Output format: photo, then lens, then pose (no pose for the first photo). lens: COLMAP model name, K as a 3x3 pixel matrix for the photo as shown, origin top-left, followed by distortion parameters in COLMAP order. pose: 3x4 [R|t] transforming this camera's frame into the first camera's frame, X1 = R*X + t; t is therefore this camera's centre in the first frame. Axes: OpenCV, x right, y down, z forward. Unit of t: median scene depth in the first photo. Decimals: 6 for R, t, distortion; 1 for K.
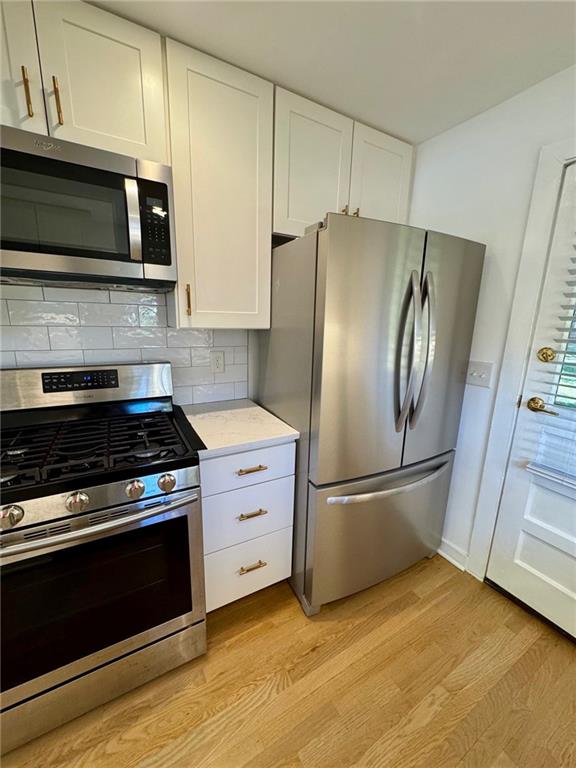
lens RADIAL K [[304.9, 0, 290.5], [0, 304.9, 384.7], [0, 0, 1]] dist [-0.008763, 0.000362]
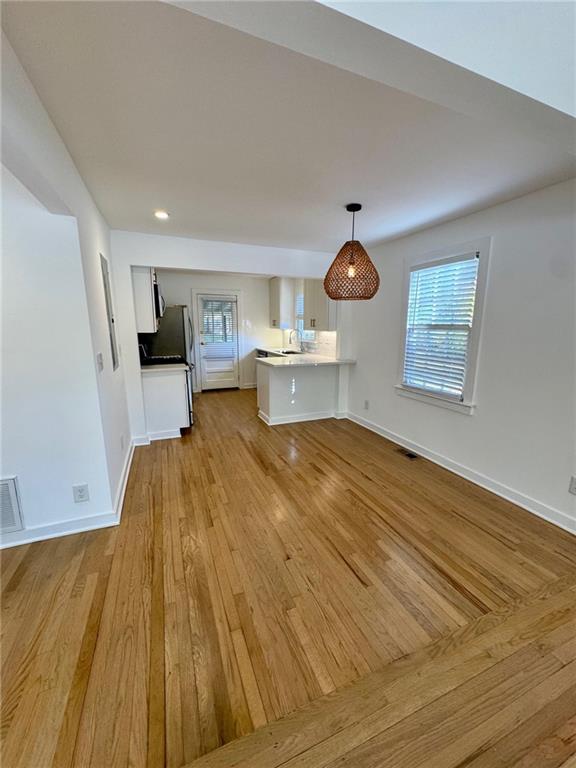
lens RADIAL K [[304.9, 0, 290.5], [0, 304.9, 384.7], [0, 0, 1]] dist [-0.008763, 0.000362]
pose [[0.126279, -0.210031, 0.969505, -3.574119], [0.210596, 0.960727, 0.180699, 0.118038], [-0.969383, 0.181356, 0.165551, -0.927213]]
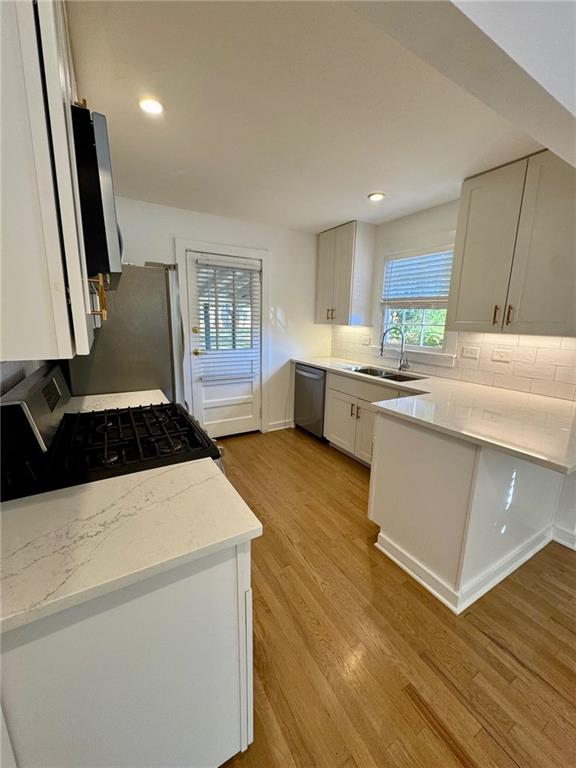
lens RADIAL K [[304.9, 0, 290.5], [0, 304.9, 384.7], [0, 0, 1]] dist [-0.008763, 0.000362]
pose [[-0.017017, -0.237323, 0.971282, -1.483706], [0.195967, 0.951790, 0.235994, -0.102606], [-0.980463, 0.194355, 0.030311, 0.275962]]
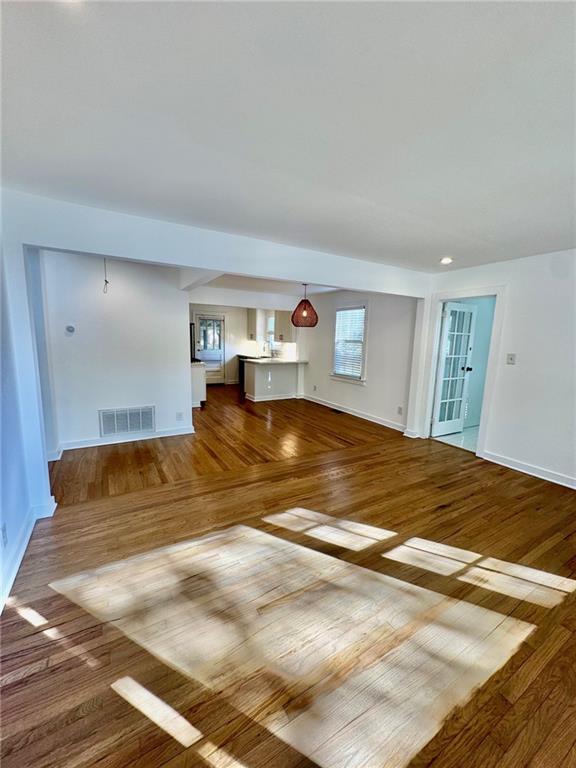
lens RADIAL K [[304.9, 0, 290.5], [0, 304.9, 384.7], [0, 0, 1]] dist [-0.008763, 0.000362]
pose [[-0.012900, -0.172013, 0.985010, -5.476161], [0.189082, 0.966900, 0.171327, 0.041905], [-0.981877, 0.188458, 0.020051, -0.841520]]
